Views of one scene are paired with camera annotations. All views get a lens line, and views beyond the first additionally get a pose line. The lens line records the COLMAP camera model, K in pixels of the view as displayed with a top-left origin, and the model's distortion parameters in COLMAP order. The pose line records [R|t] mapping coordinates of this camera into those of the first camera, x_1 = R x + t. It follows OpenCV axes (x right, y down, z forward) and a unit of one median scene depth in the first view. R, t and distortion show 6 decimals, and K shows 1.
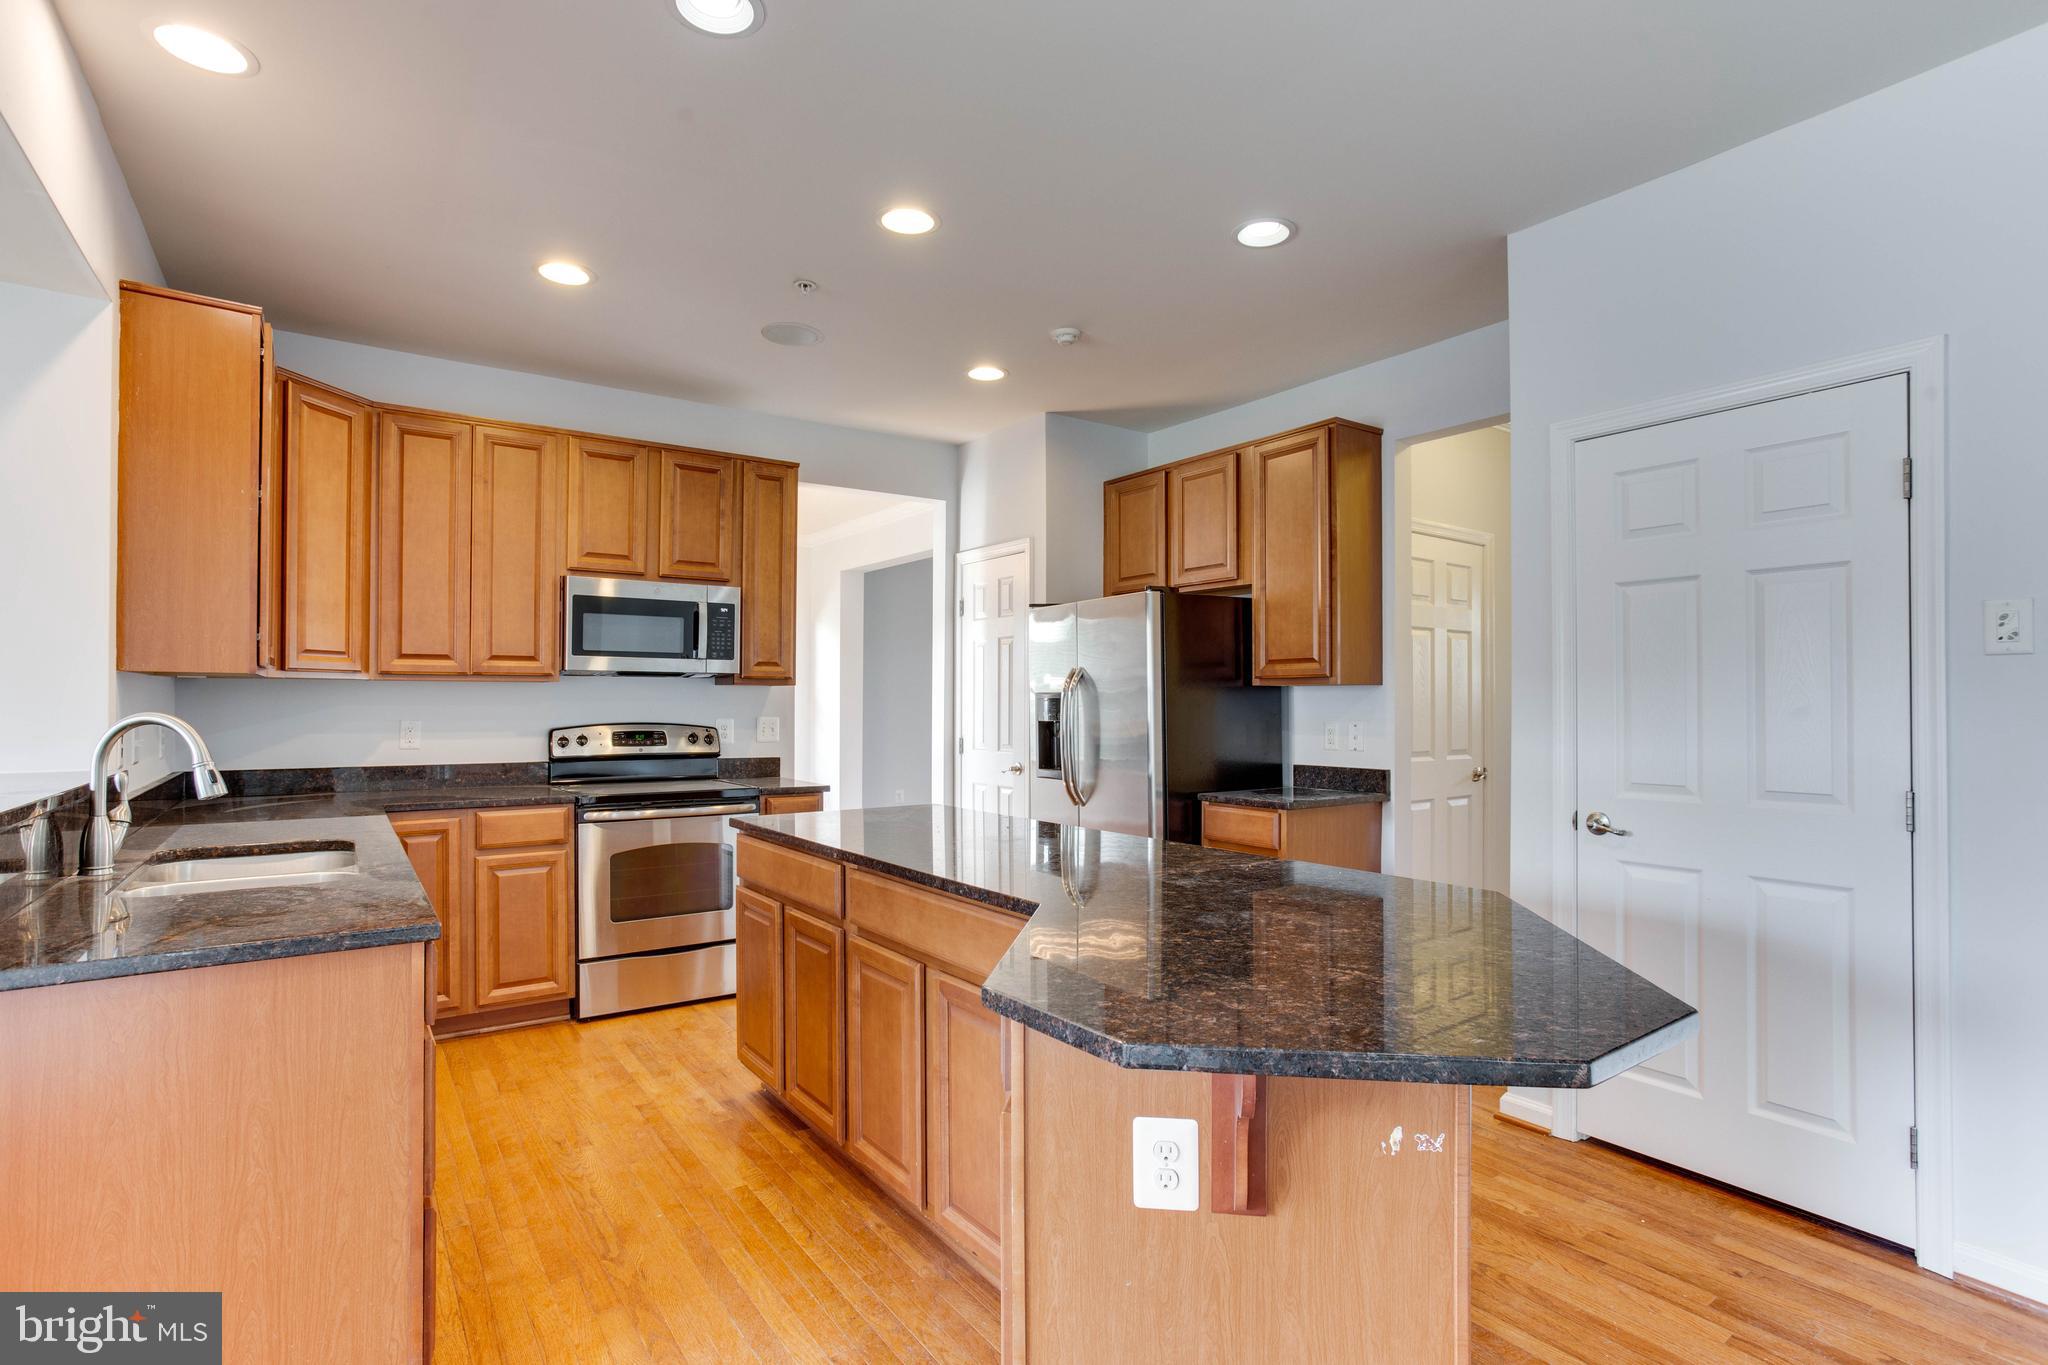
lens RADIAL K [[1023.5, 0, 1031.7], [0, 1023.5, 685.0], [0, 0, 1]] dist [-0.014194, 0.000692]
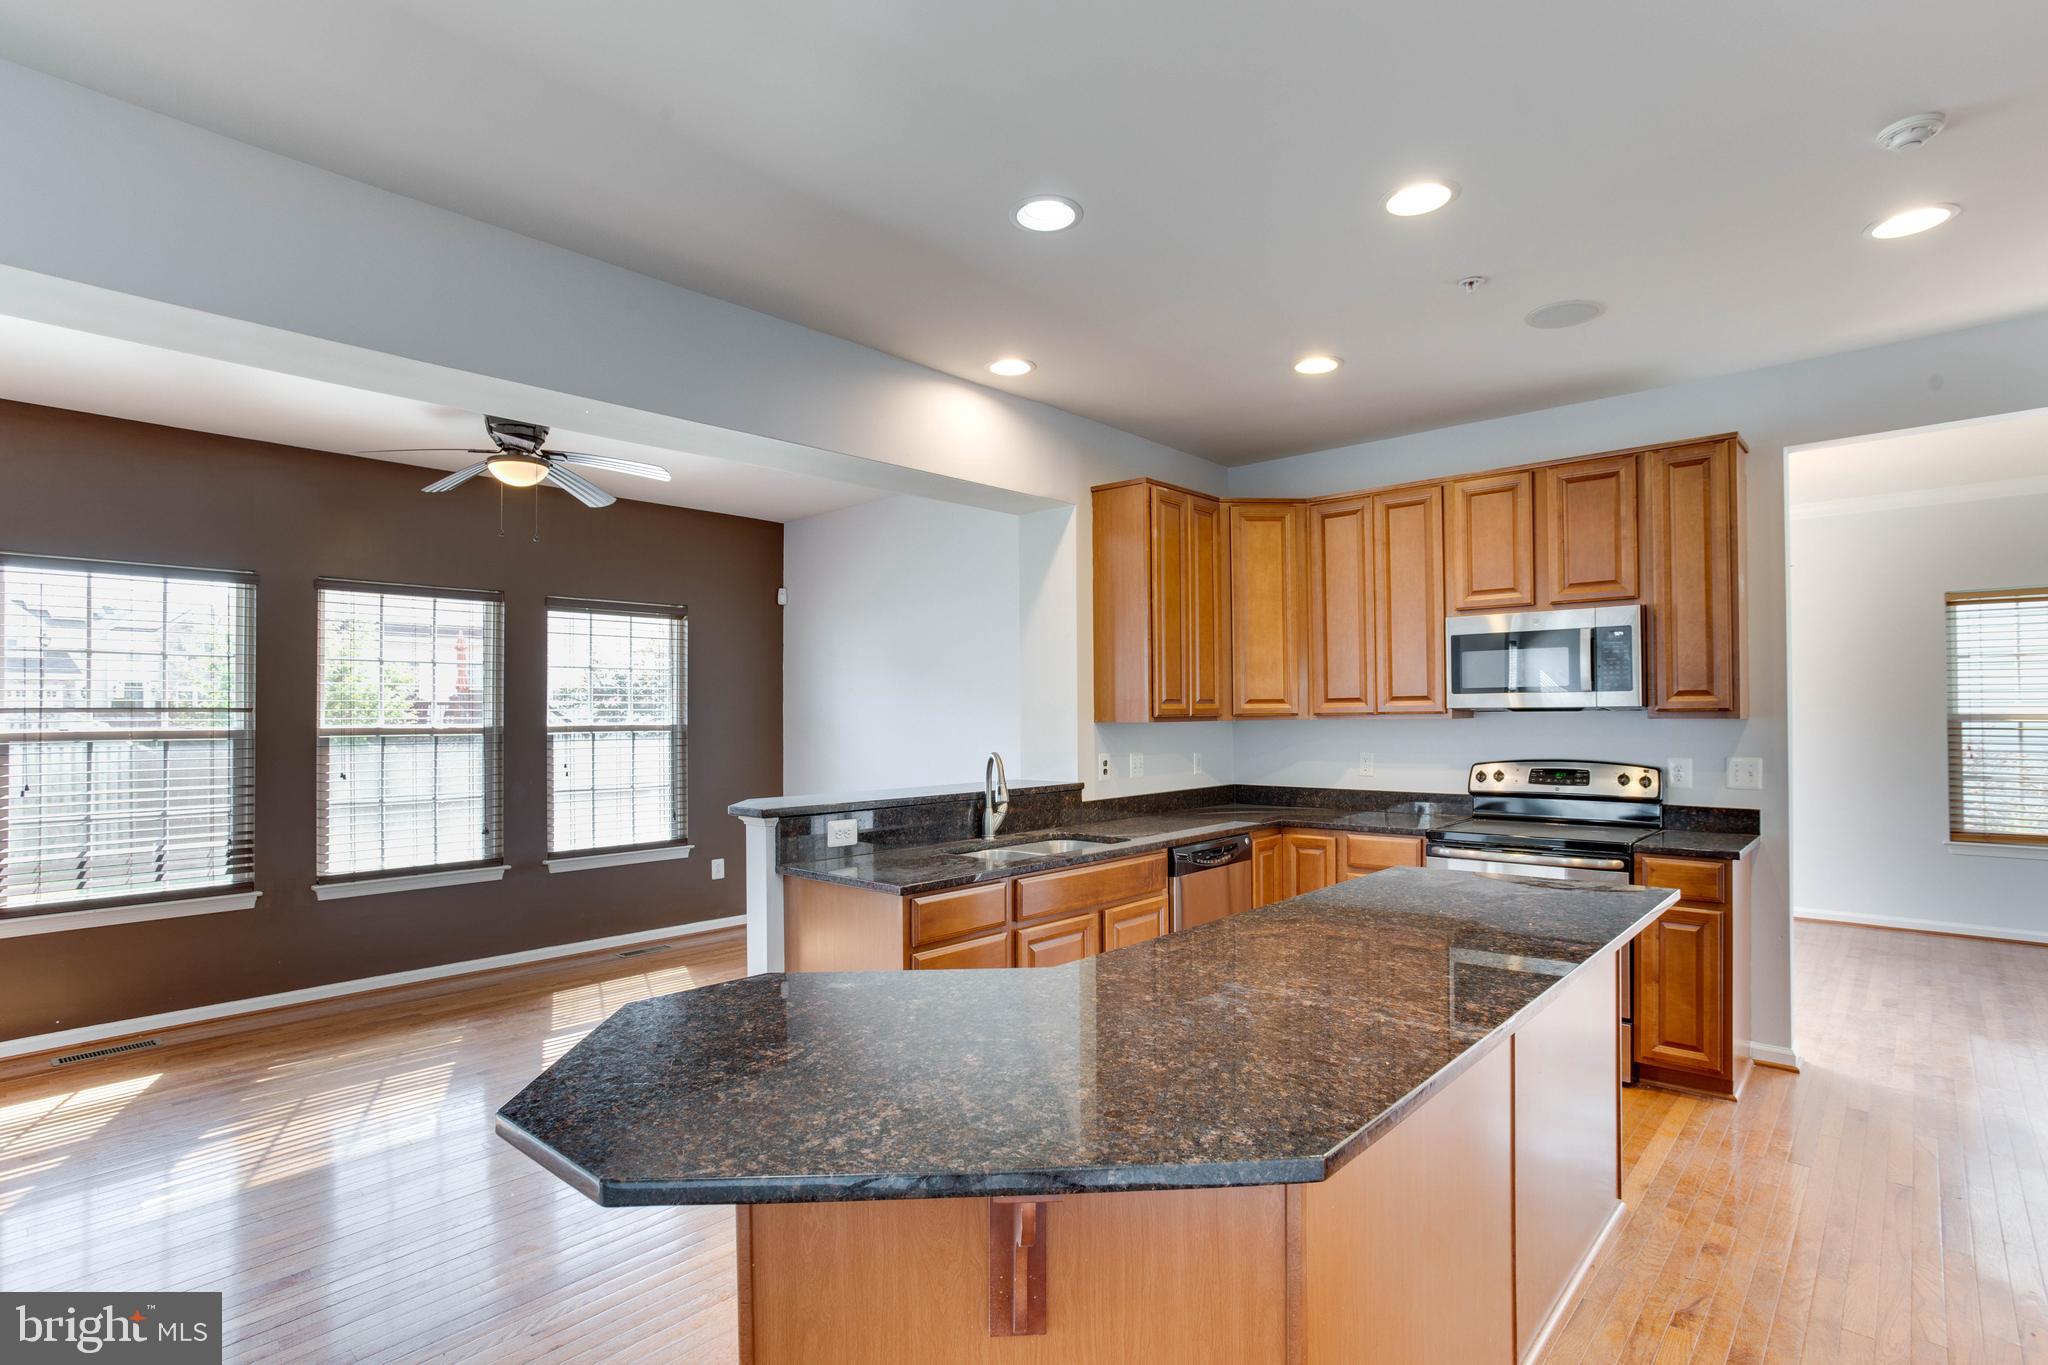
lens RADIAL K [[1003.2, 0, 1019.9], [0, 1003.2, 721.9], [0, 0, 1]] dist [-0.014850, 0.001440]
pose [[0.231160, -0.008618, -0.972878, 0.406927], [0.013867, 0.999888, -0.005562, -0.000232], [0.972817, -0.012205, 0.231254, 0.310397]]
